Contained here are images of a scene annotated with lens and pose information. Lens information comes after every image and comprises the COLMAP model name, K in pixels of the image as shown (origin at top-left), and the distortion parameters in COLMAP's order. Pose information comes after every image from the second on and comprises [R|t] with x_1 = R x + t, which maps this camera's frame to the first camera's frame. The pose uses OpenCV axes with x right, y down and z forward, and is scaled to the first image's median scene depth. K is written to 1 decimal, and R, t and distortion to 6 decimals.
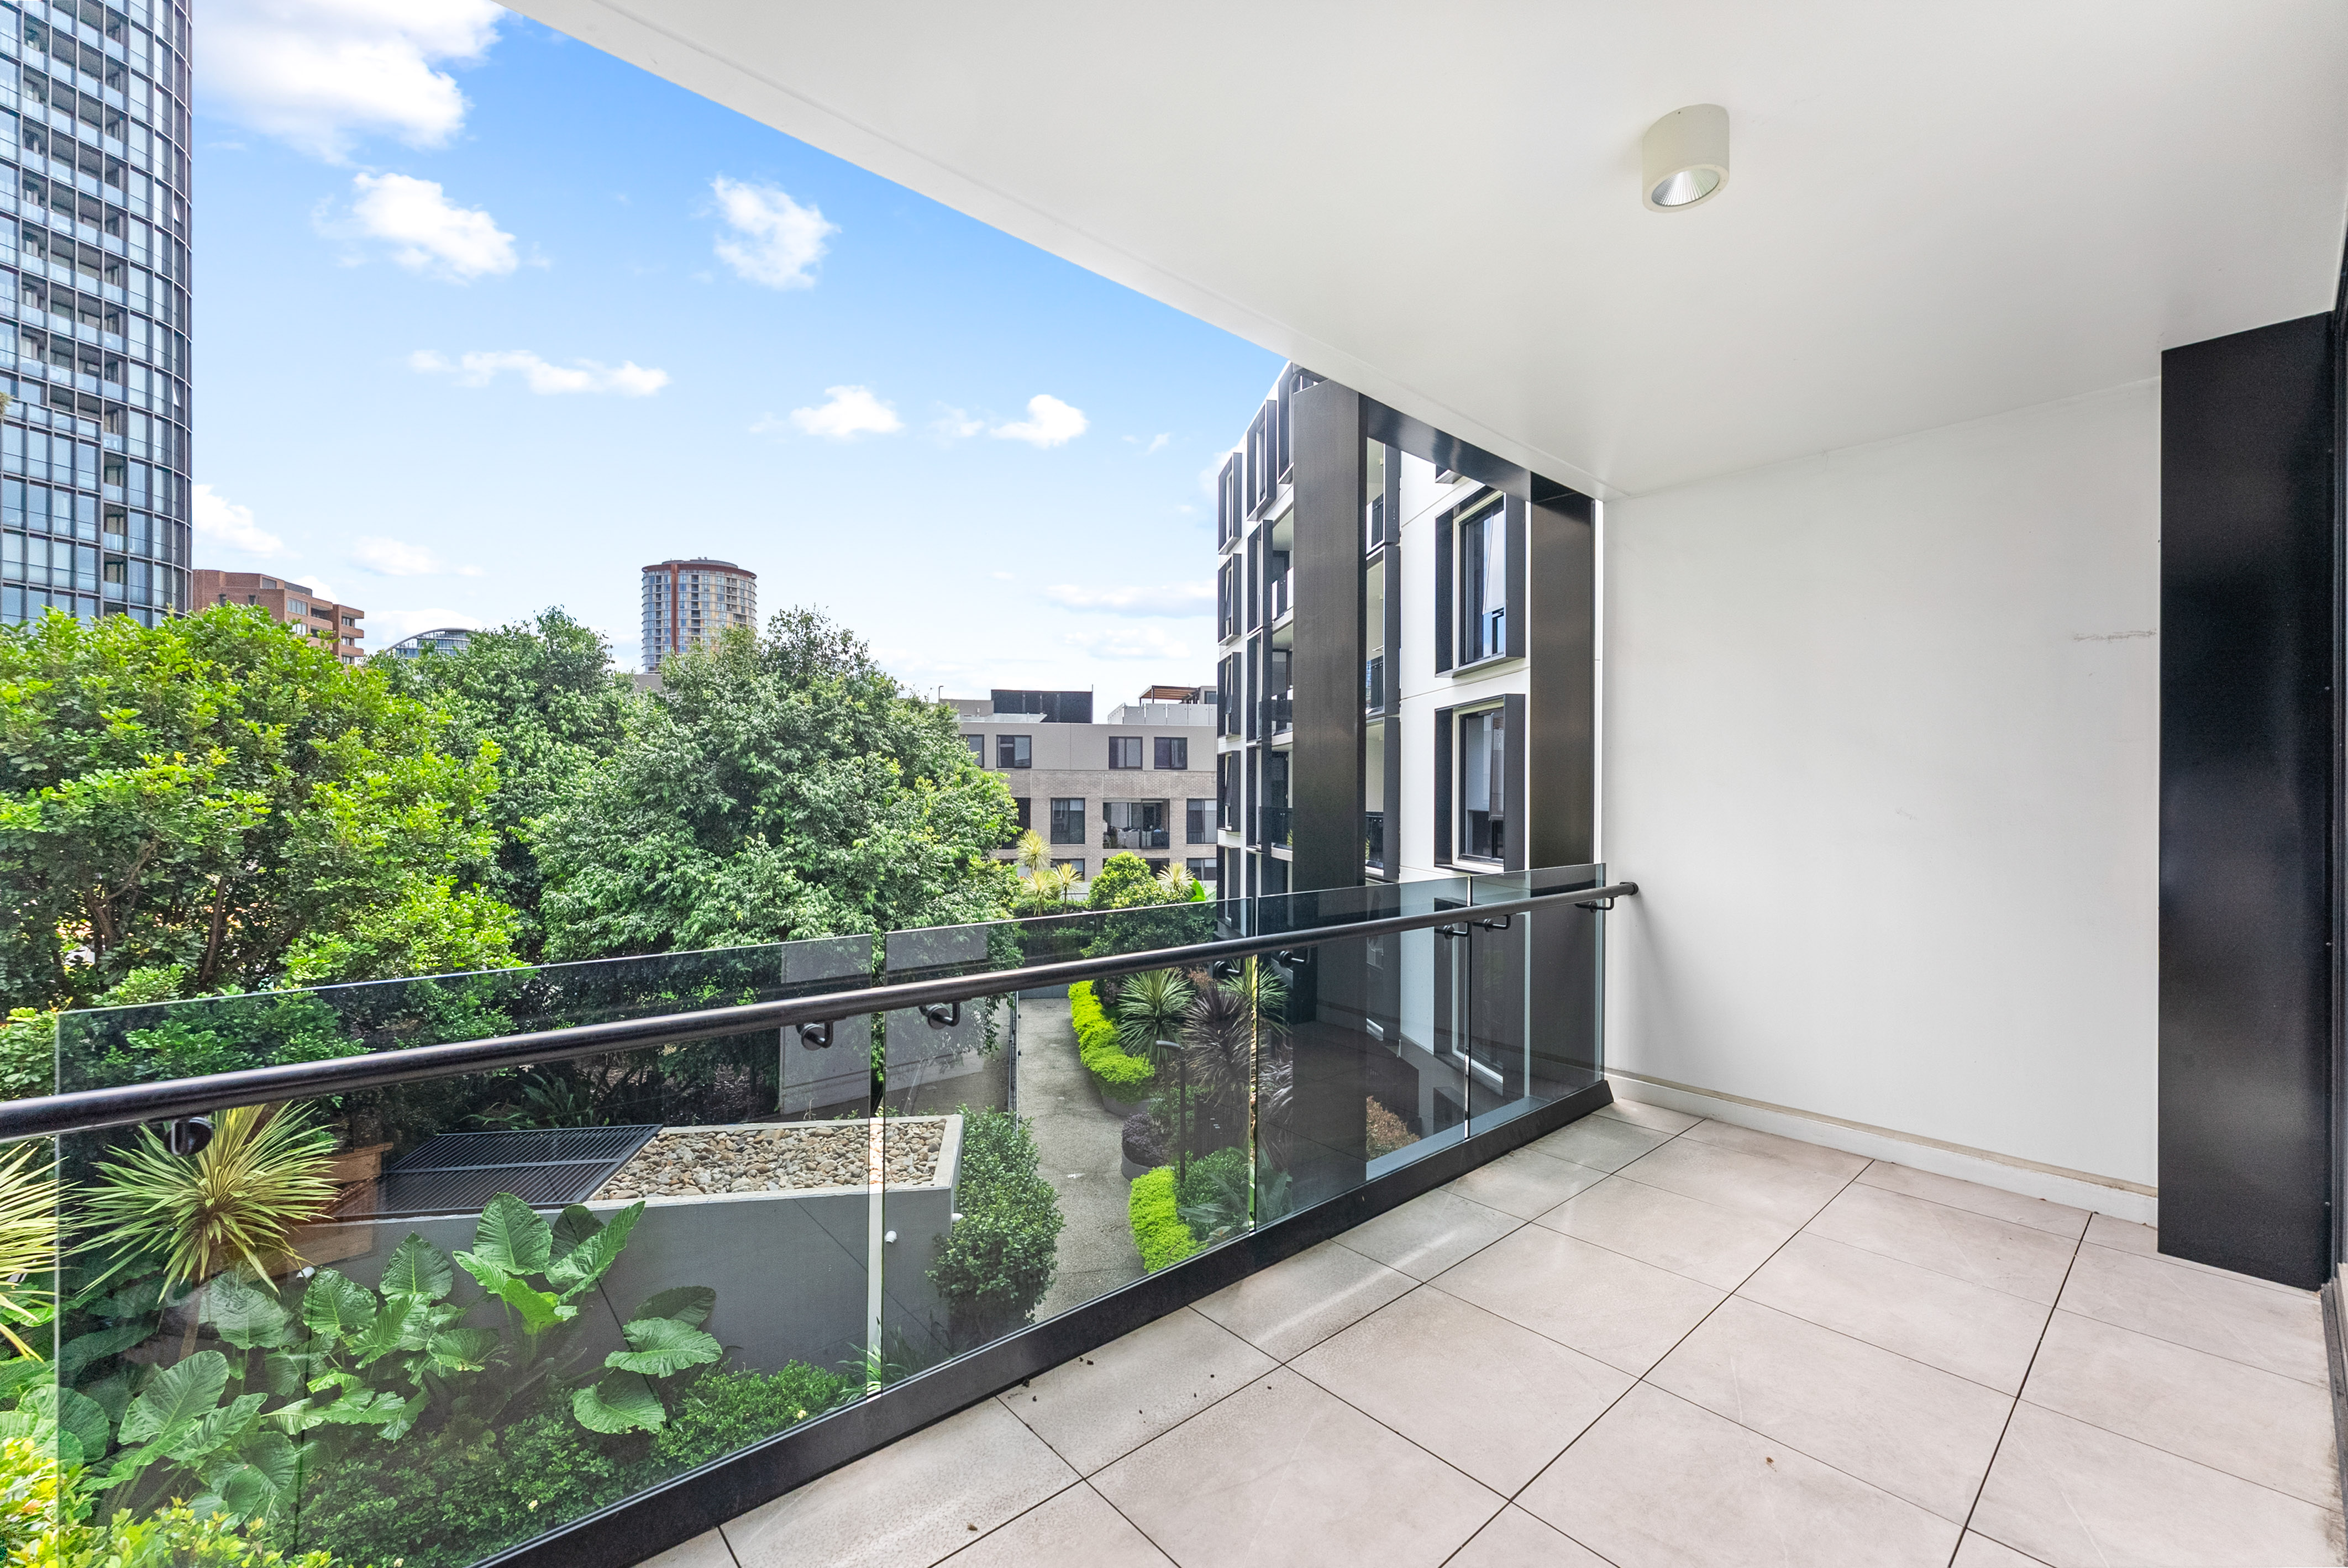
lens RADIAL K [[948.8, 0, 1173.2], [0, 948.8, 795.5], [0, 0, 1]] dist [0.000194, -0.000049]
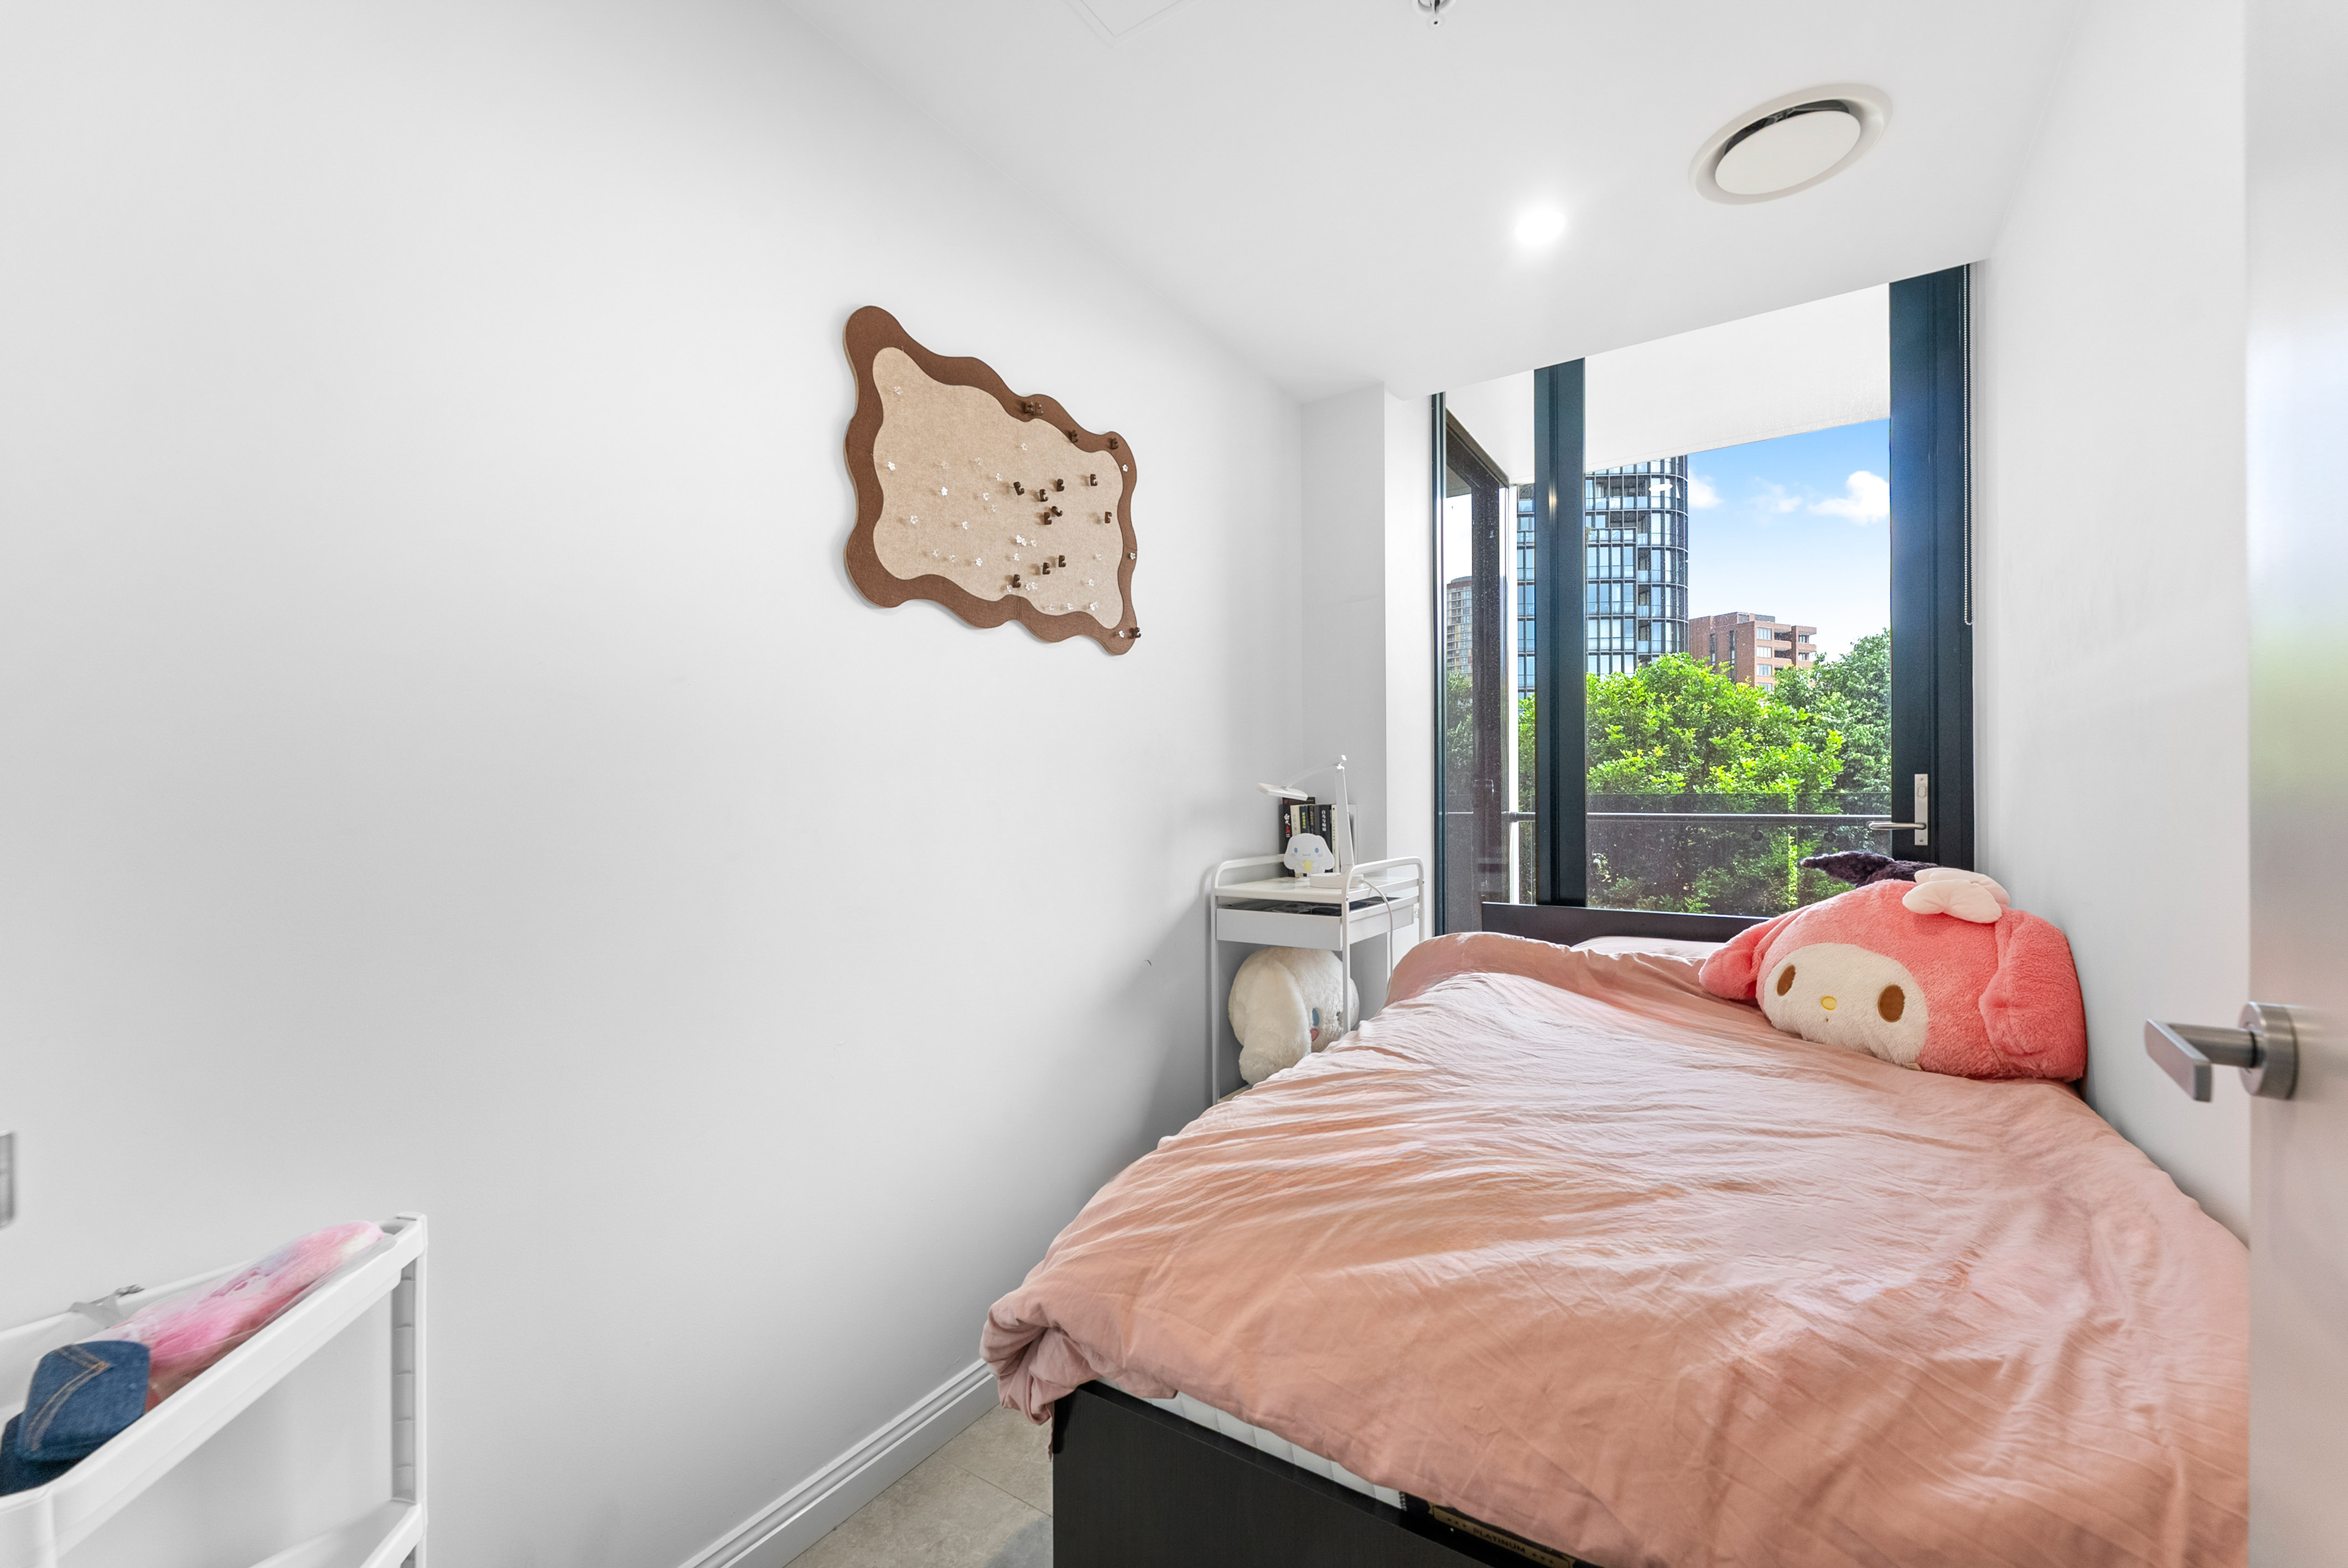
lens RADIAL K [[948.8, 0, 1173.0], [0, 948.8, 792.0], [0, 0, 1]] dist [0.000194, -0.000049]
pose [[0.261209, -0.006869, -0.965258, 0.274105], [0.002633, 0.999976, -0.006404, 0.029794], [0.965279, -0.000869, 0.261221, -0.179190]]
